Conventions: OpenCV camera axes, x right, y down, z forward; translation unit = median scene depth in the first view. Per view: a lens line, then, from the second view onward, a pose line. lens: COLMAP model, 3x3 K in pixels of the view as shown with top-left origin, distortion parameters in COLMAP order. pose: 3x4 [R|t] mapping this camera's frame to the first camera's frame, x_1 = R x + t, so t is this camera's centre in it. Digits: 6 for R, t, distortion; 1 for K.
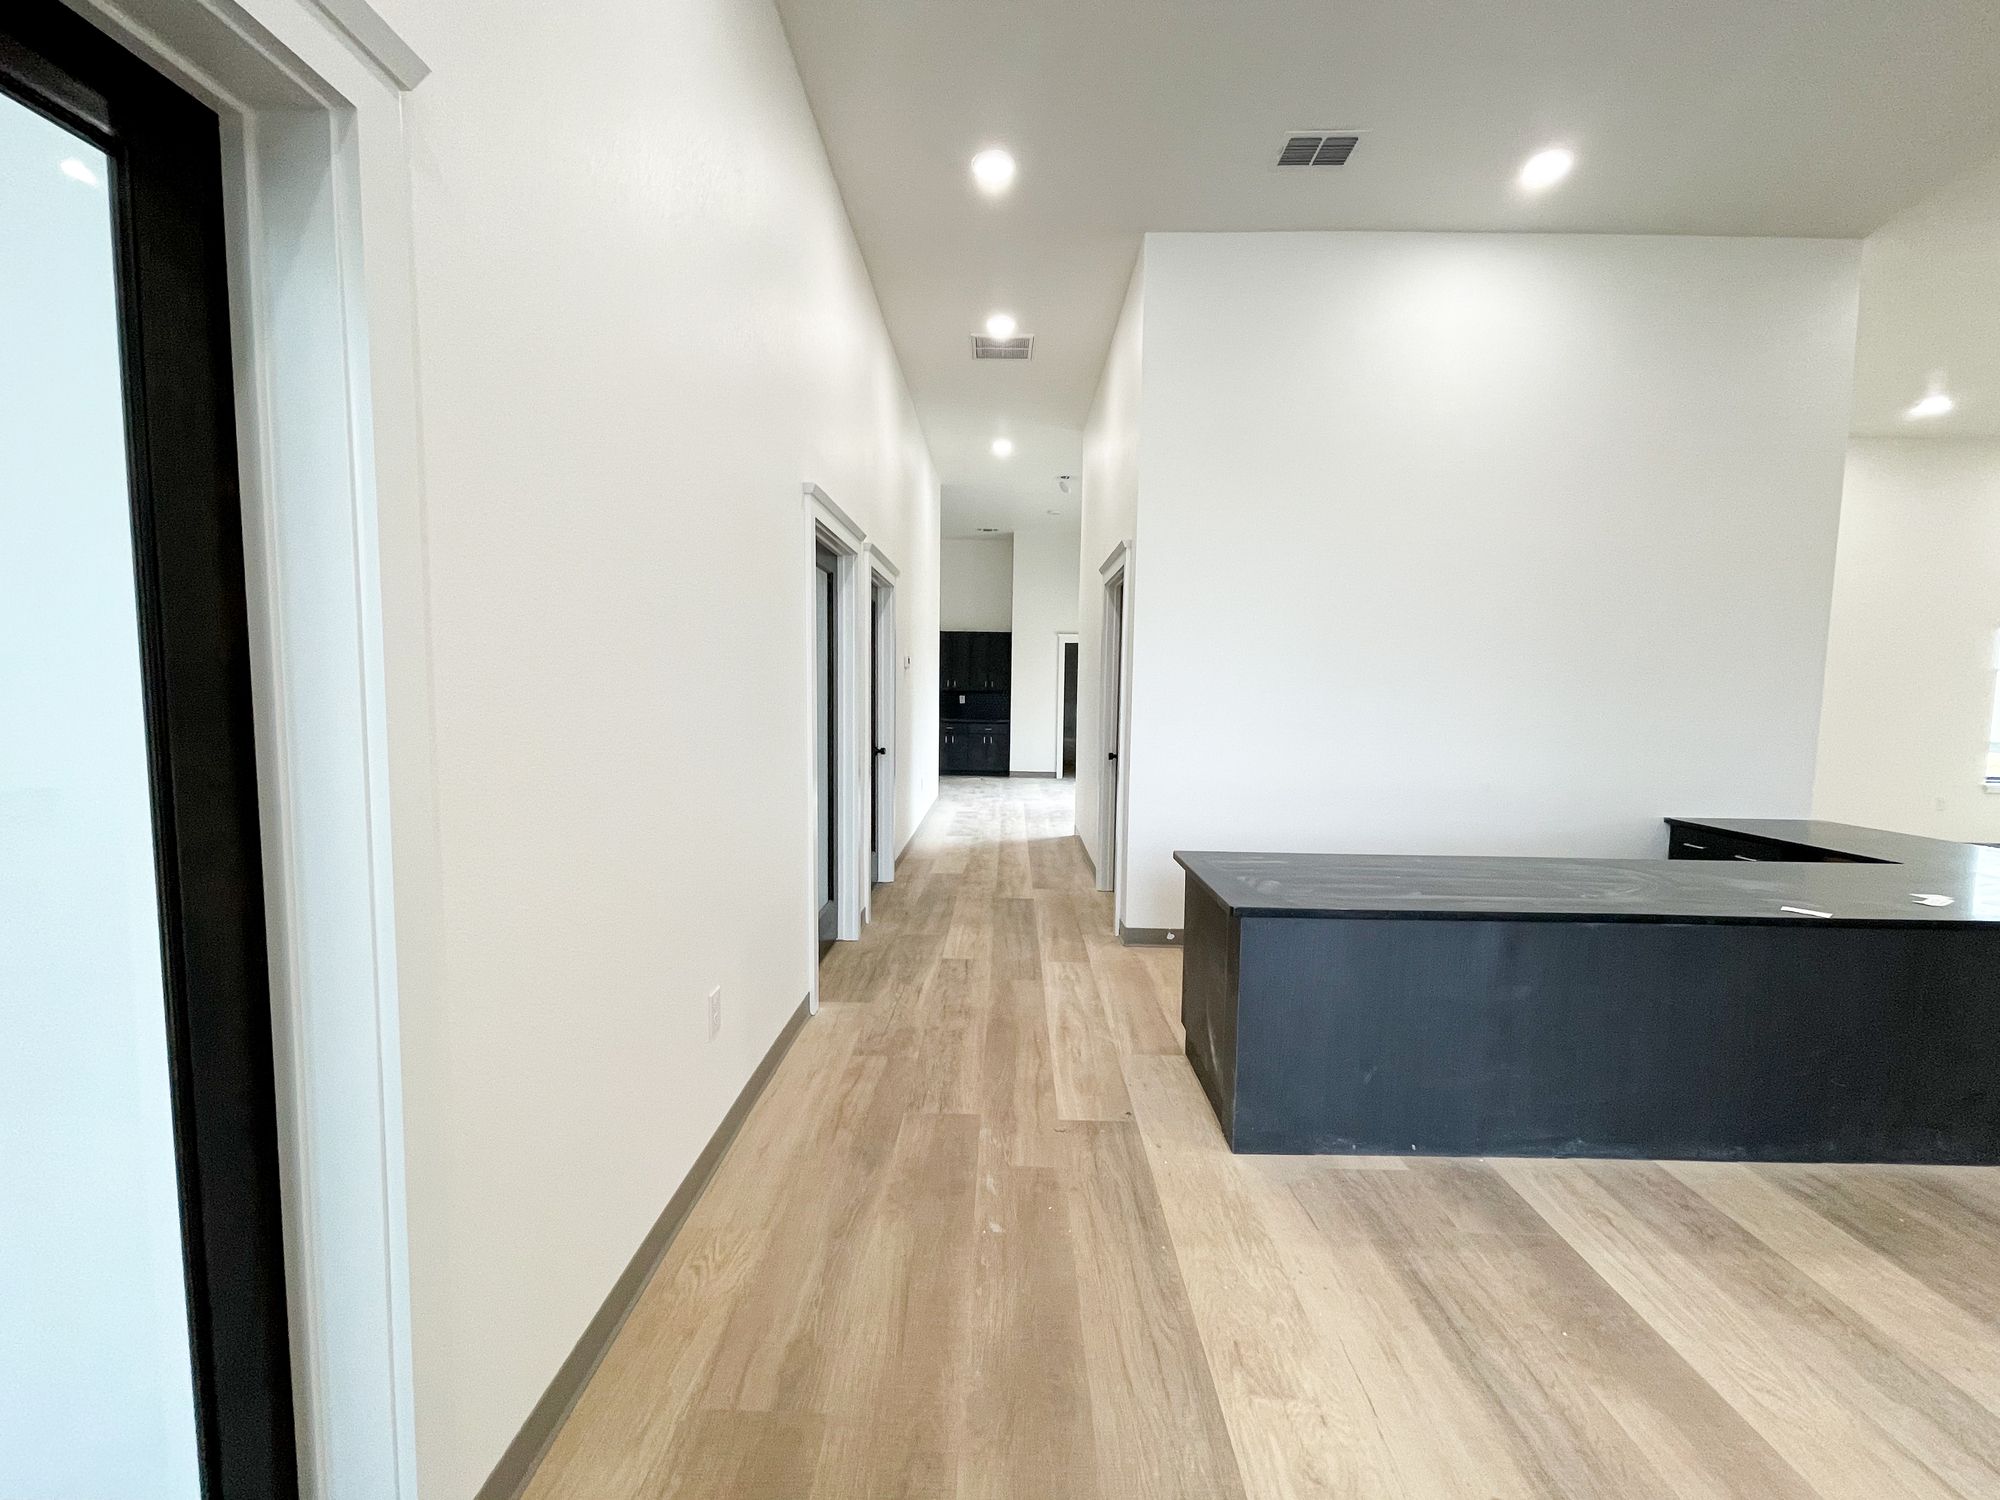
lens RADIAL K [[810.0, 0, 996.4], [0, 810.0, 754.3], [0, 0, 1]] dist [0.000343, -0.001299]
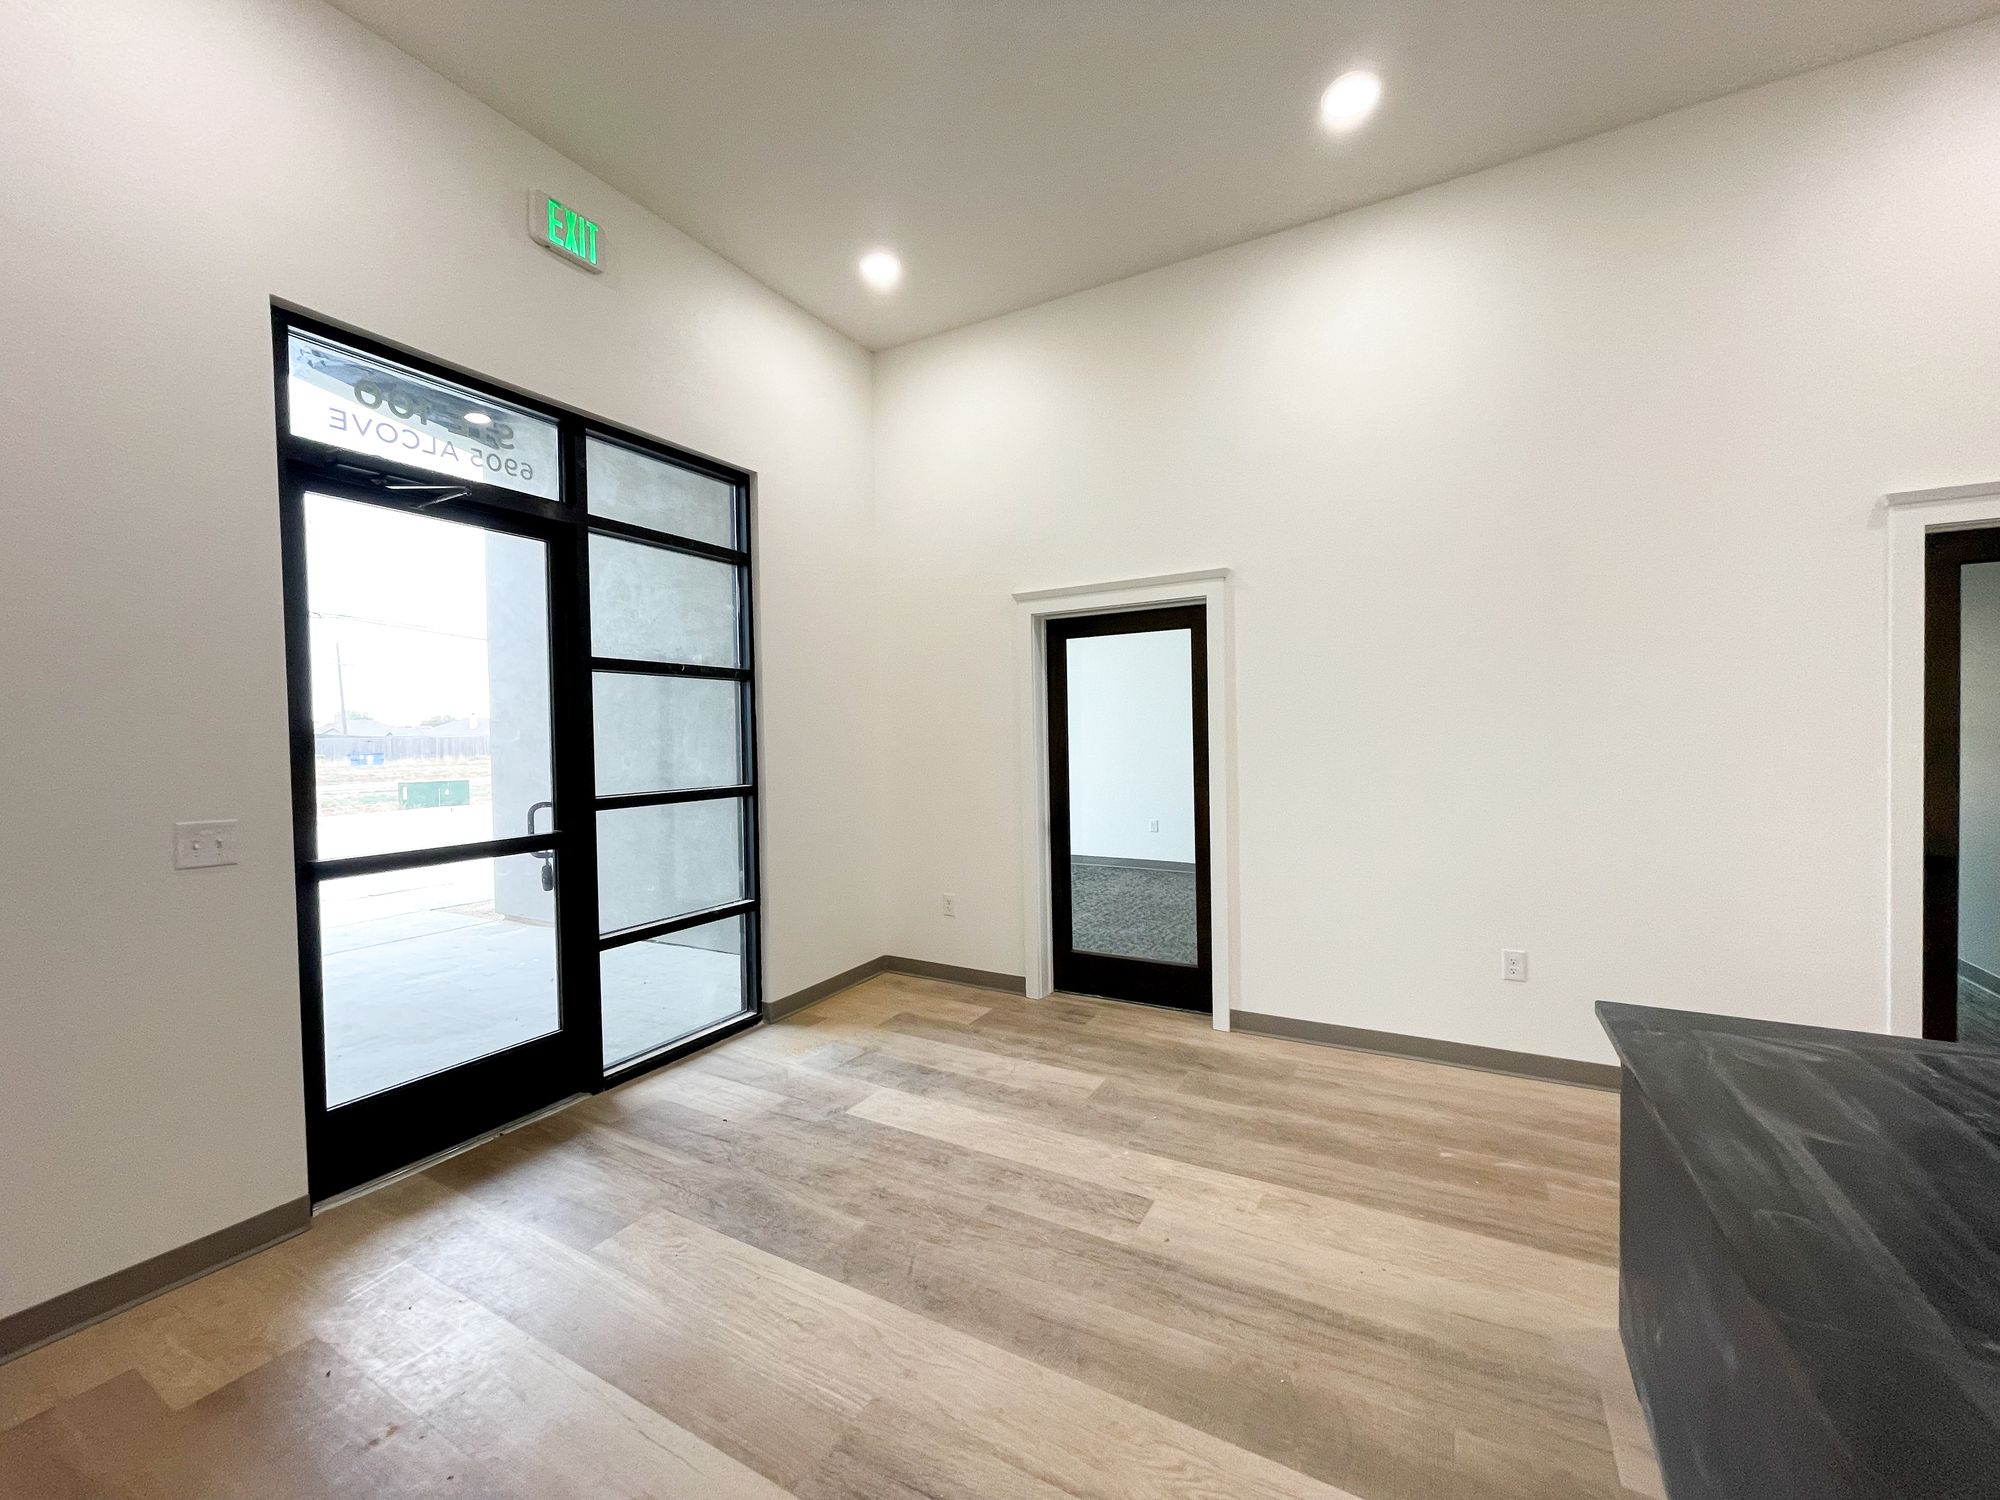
lens RADIAL K [[810.0, 0, 998.6], [0, 810.0, 745.9], [0, 0, 1]] dist [0.000343, -0.001299]
pose [[-0.467279, 0.010374, -0.884049, 0.864490], [-0.056368, 0.997547, 0.041500, -0.049124], [0.882311, 0.069224, -0.465548, 0.542555]]
